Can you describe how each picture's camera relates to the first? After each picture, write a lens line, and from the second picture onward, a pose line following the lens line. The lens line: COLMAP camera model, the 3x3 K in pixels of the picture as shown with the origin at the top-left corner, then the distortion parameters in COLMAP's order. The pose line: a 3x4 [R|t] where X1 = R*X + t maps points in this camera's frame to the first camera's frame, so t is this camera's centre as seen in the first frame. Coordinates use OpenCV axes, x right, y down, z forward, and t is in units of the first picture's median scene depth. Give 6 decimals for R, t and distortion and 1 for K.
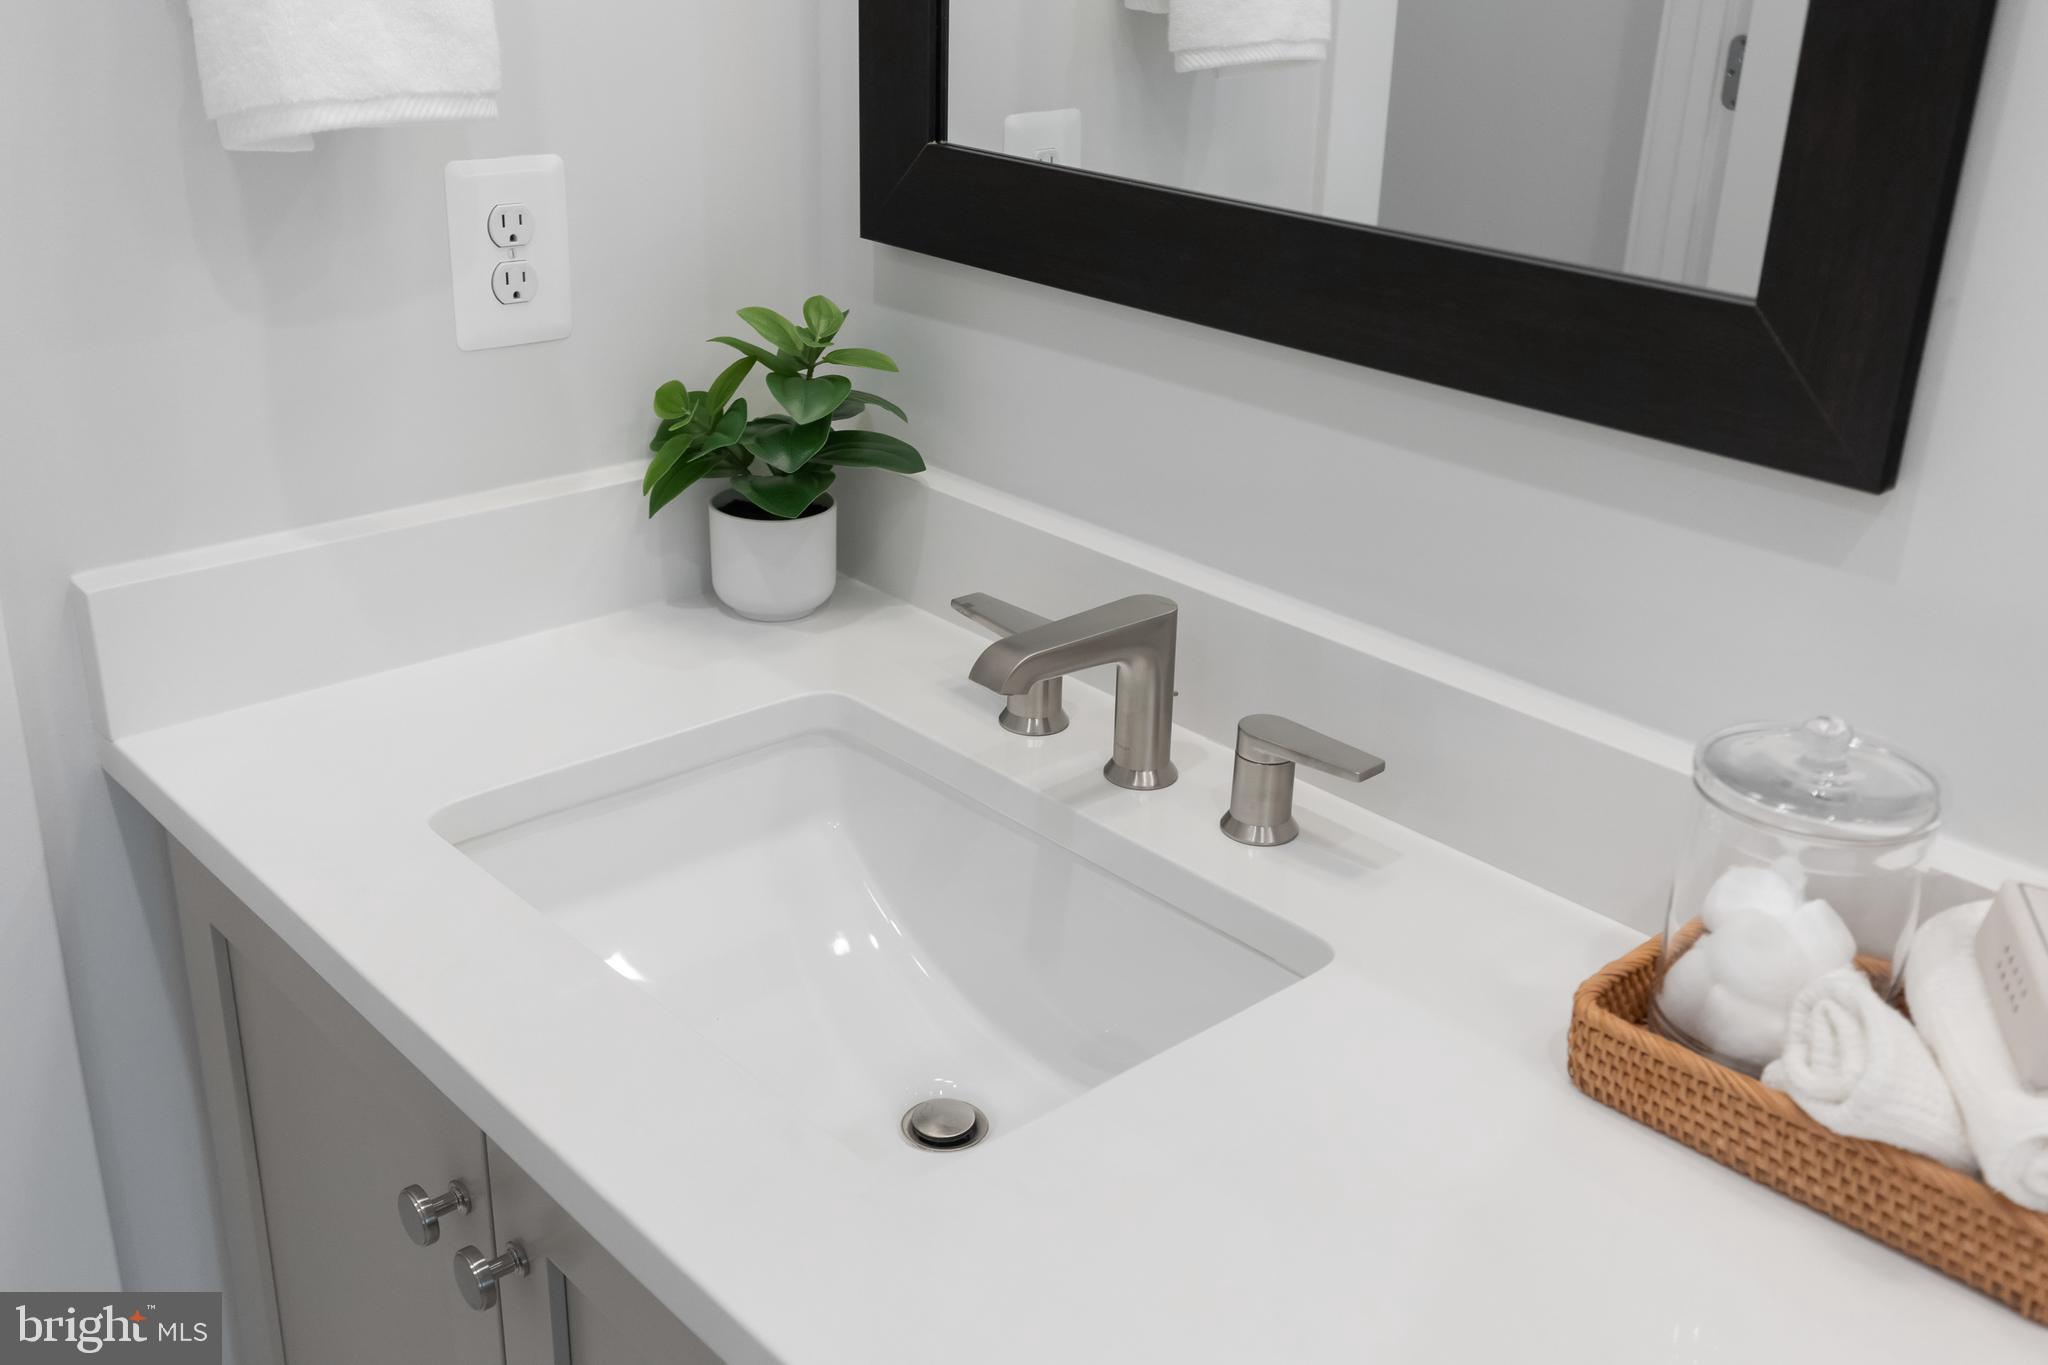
lens RADIAL K [[1965.1, 0, 1026.0], [0, 1965.1, 682.2], [0, 0, 1]] dist [0.021845, 0.000000]
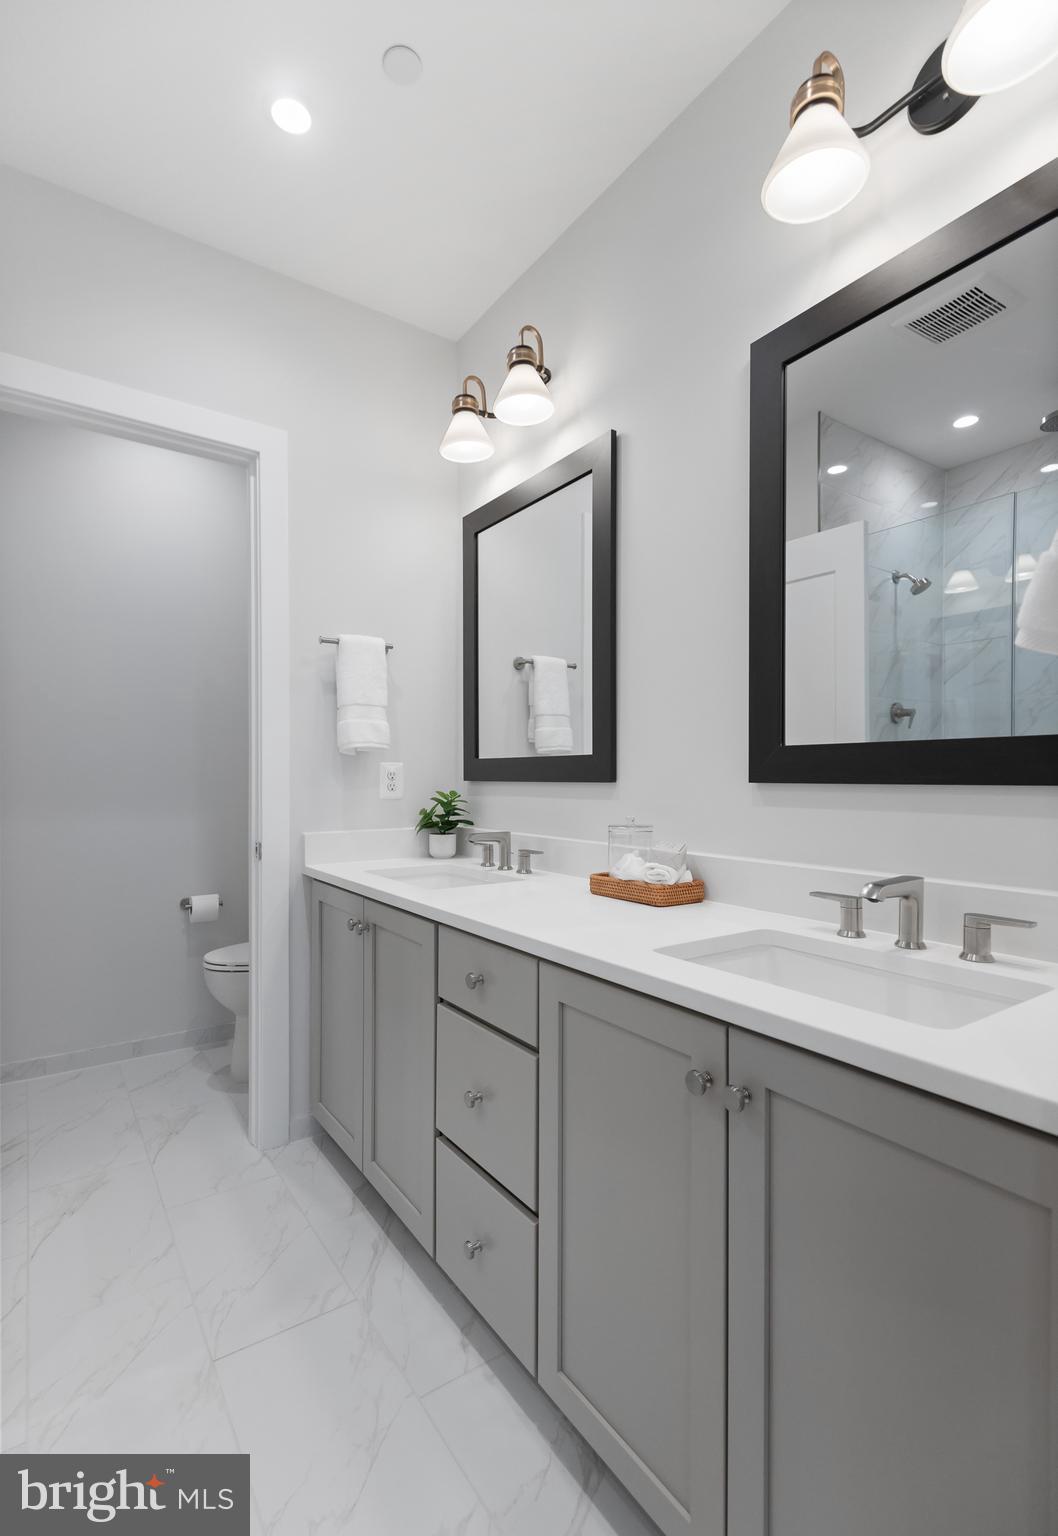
lens RADIAL K [[724.1, 0, 524.6], [0, 724.1, 769.1], [0, 0, 1]] dist [-0.001436, -0.000012]
pose [[0.991577, -0.034012, -0.124973, 0.302341], [-0.017142, 0.921952, -0.386925, 0.457466], [0.128379, 0.385809, 0.913603, -0.646511]]
